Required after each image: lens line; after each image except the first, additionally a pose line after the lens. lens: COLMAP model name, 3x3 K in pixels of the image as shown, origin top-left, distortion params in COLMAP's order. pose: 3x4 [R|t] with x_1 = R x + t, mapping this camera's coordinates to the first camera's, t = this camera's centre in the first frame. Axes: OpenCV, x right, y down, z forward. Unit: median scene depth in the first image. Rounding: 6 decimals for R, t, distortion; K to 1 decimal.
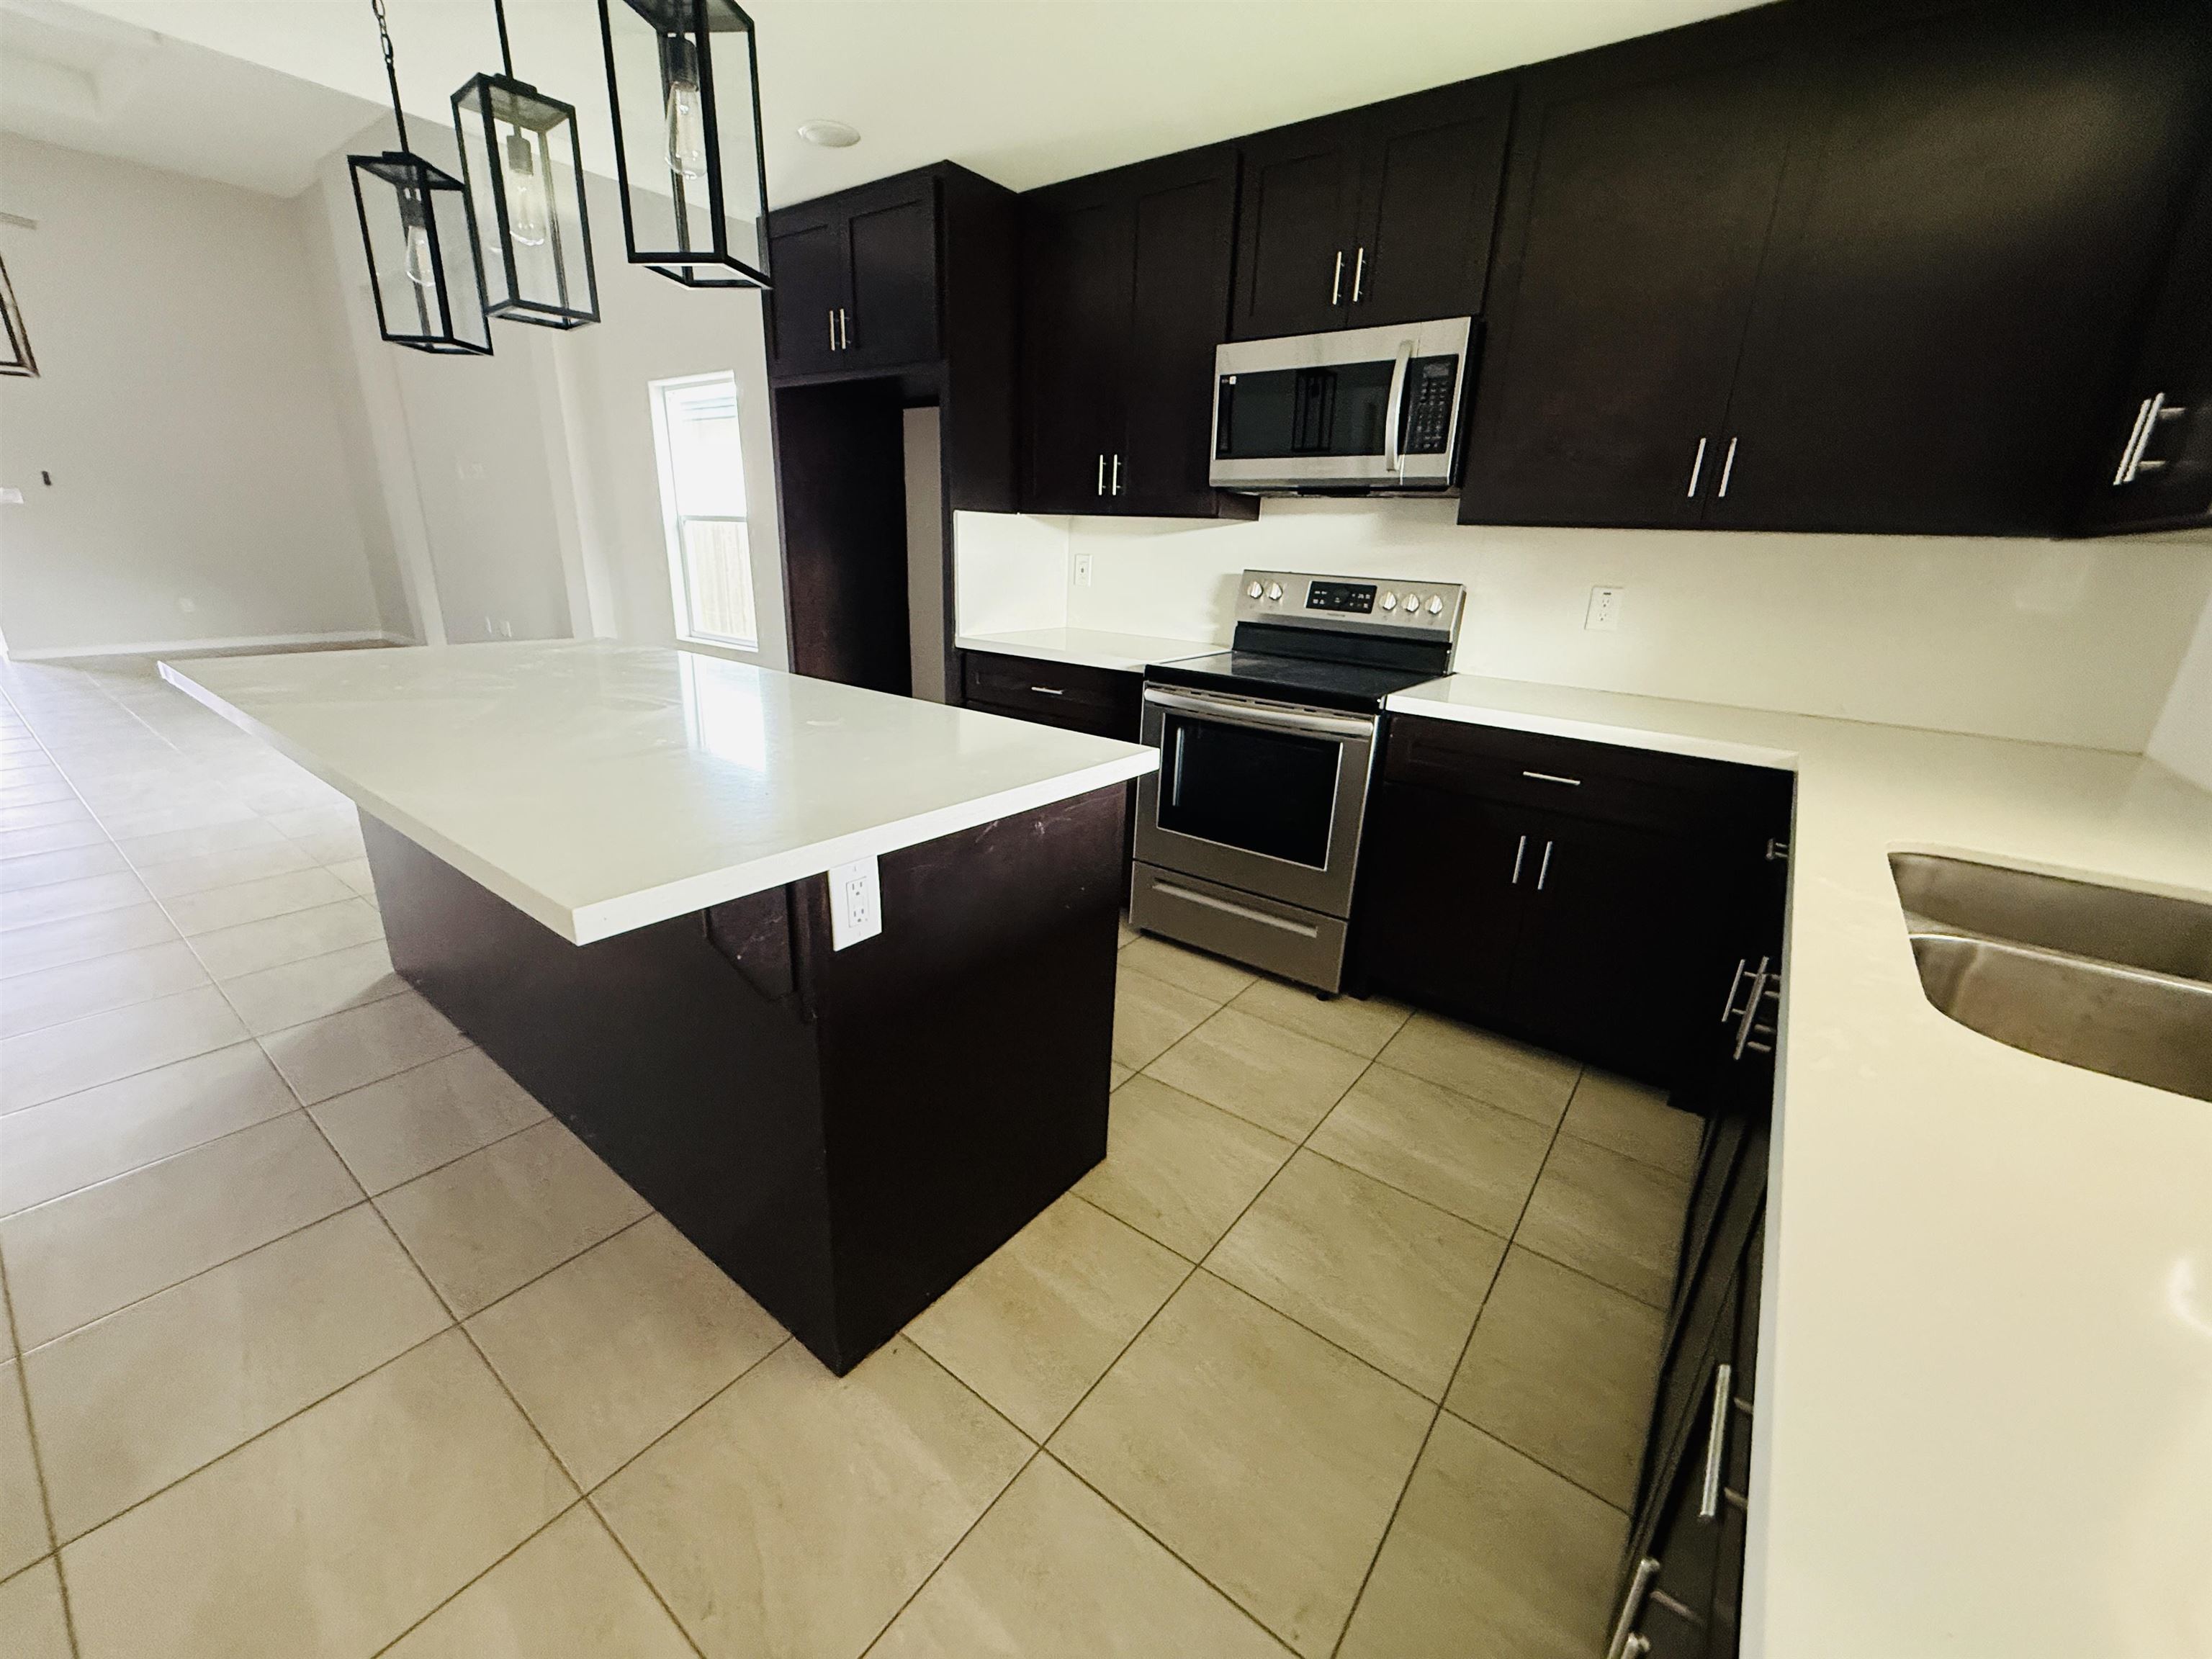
lens RADIAL K [[880.9, 0, 1102.9], [0, 880.9, 825.7], [0, 0, 1]] dist [-0.000826, 0.000765]
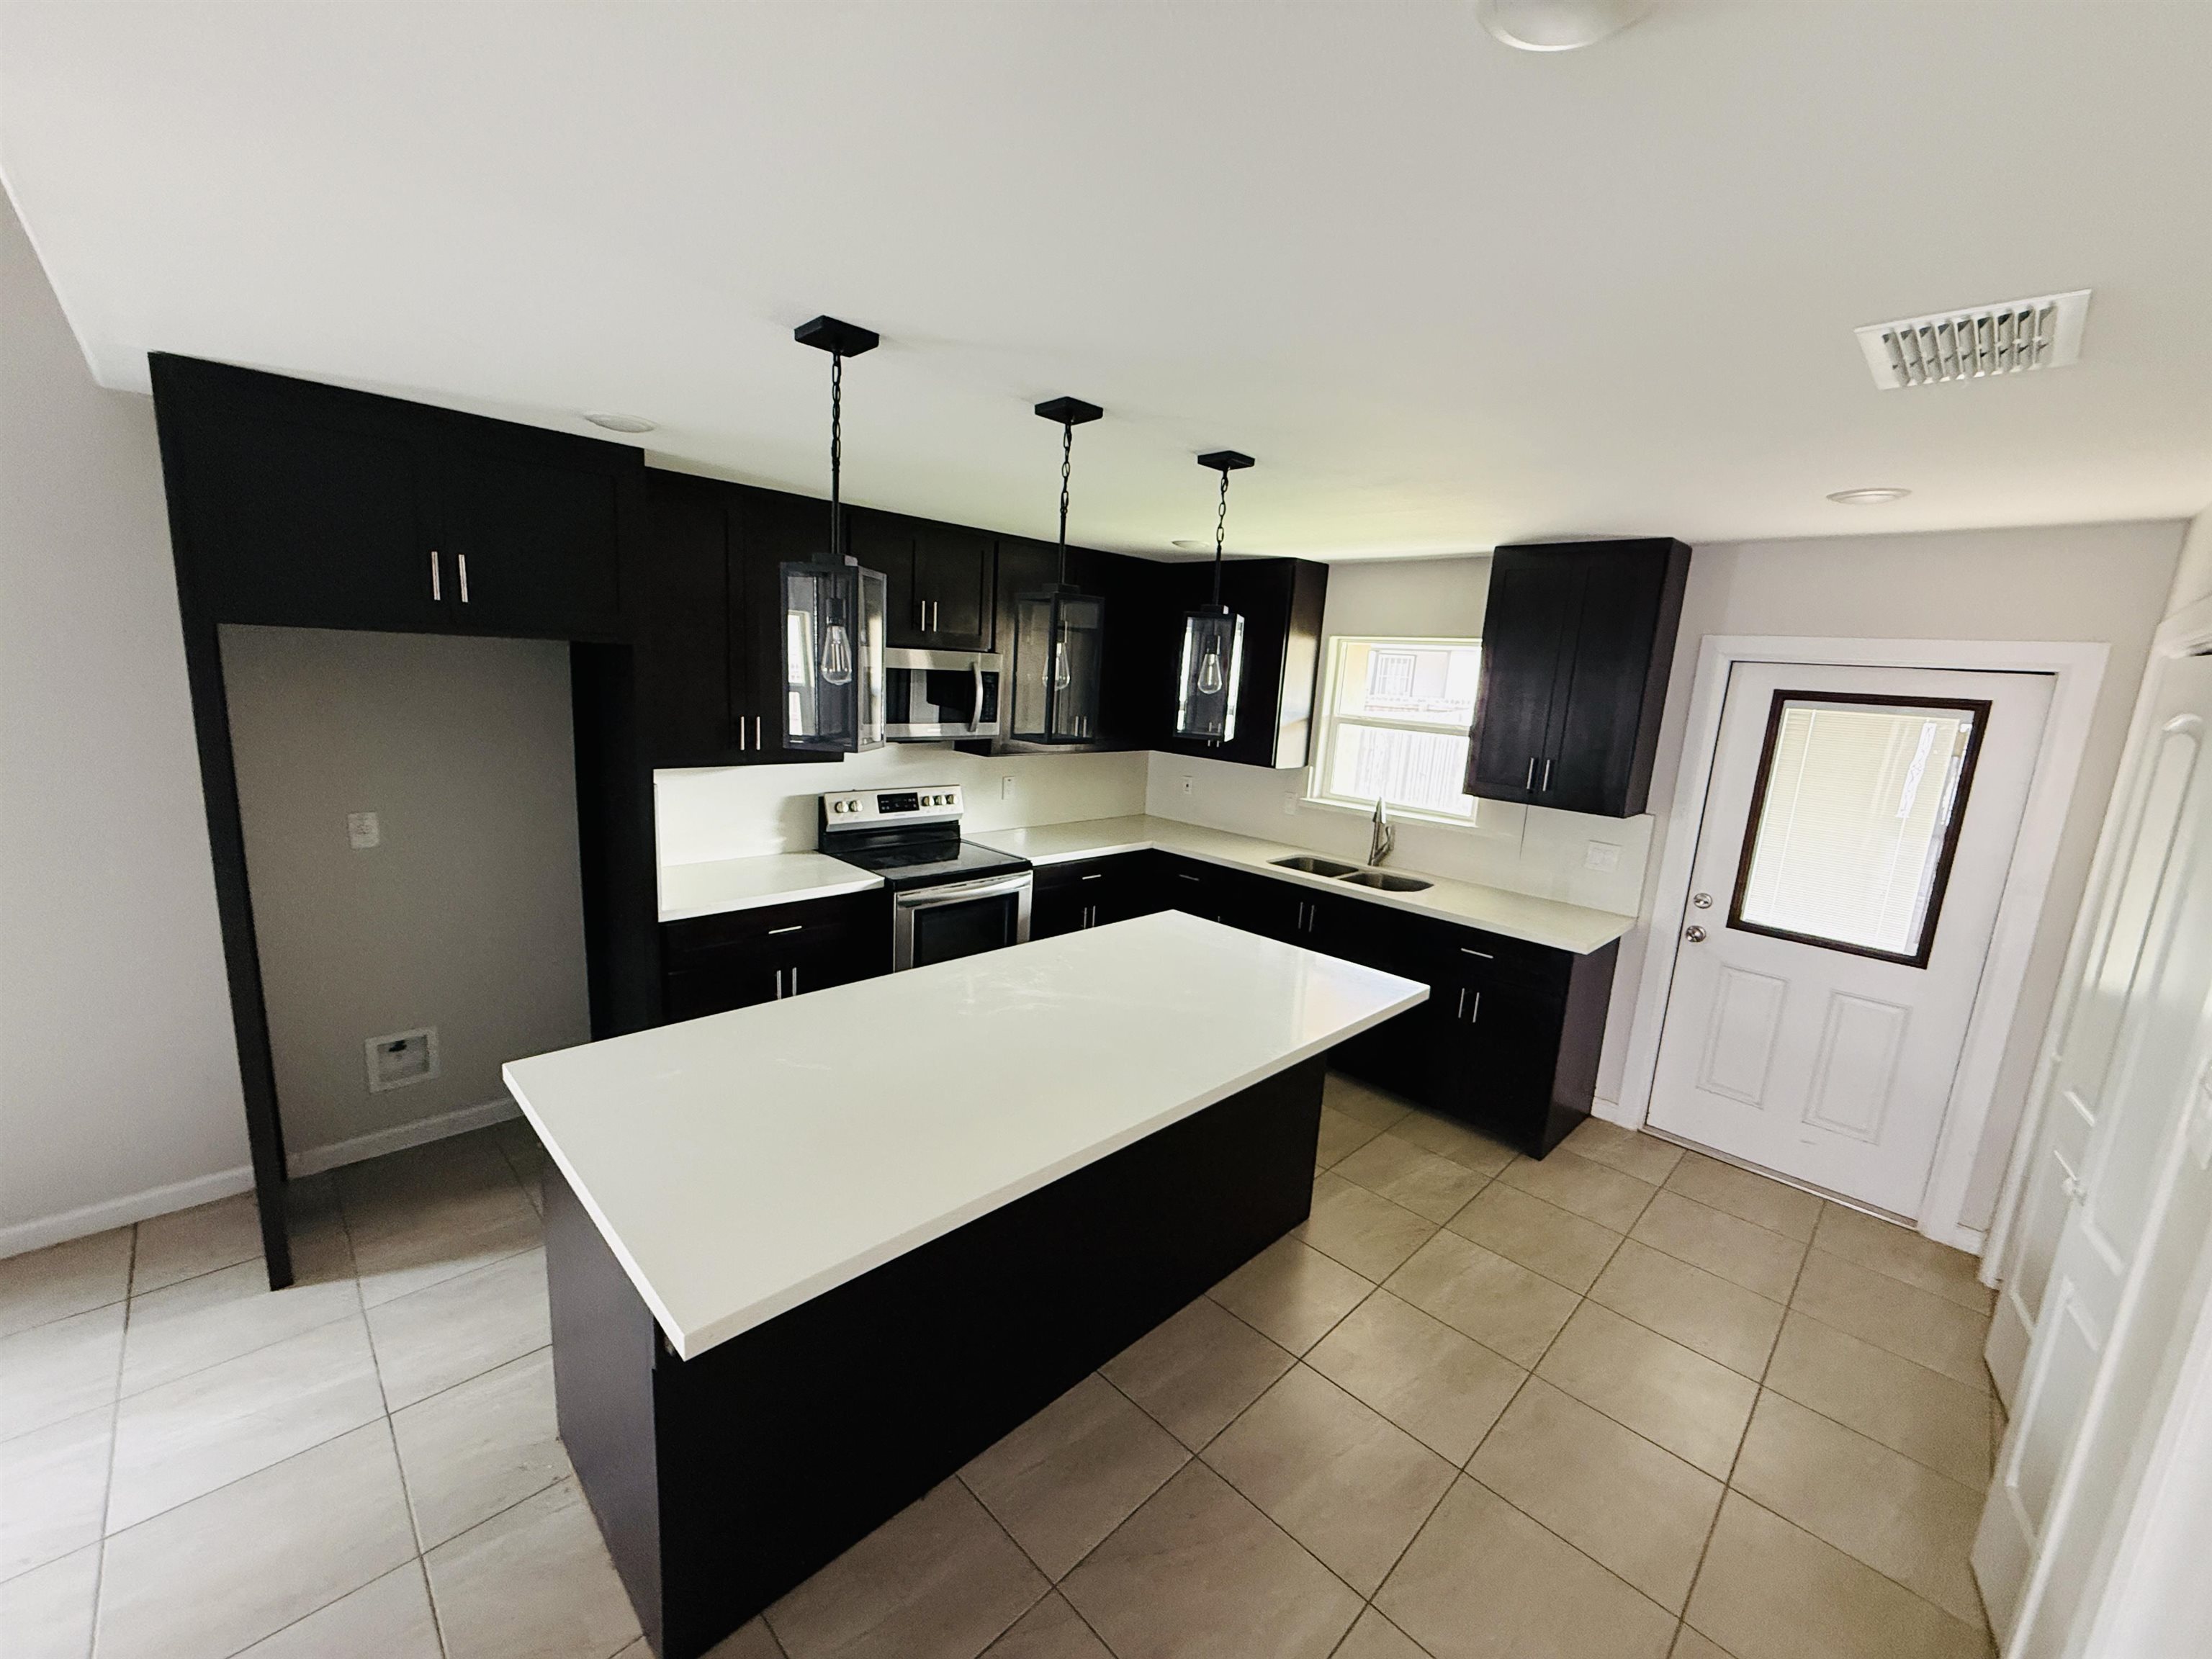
lens RADIAL K [[880.9, 0, 1105.0], [0, 880.9, 832.3], [0, 0, 1]] dist [-0.000826, 0.000765]
pose [[0.133023, -0.212098, 0.968153, -1.107601], [0.252197, 0.951924, 0.173891, -0.382529], [-0.958489, 0.221034, 0.180118, 0.427079]]
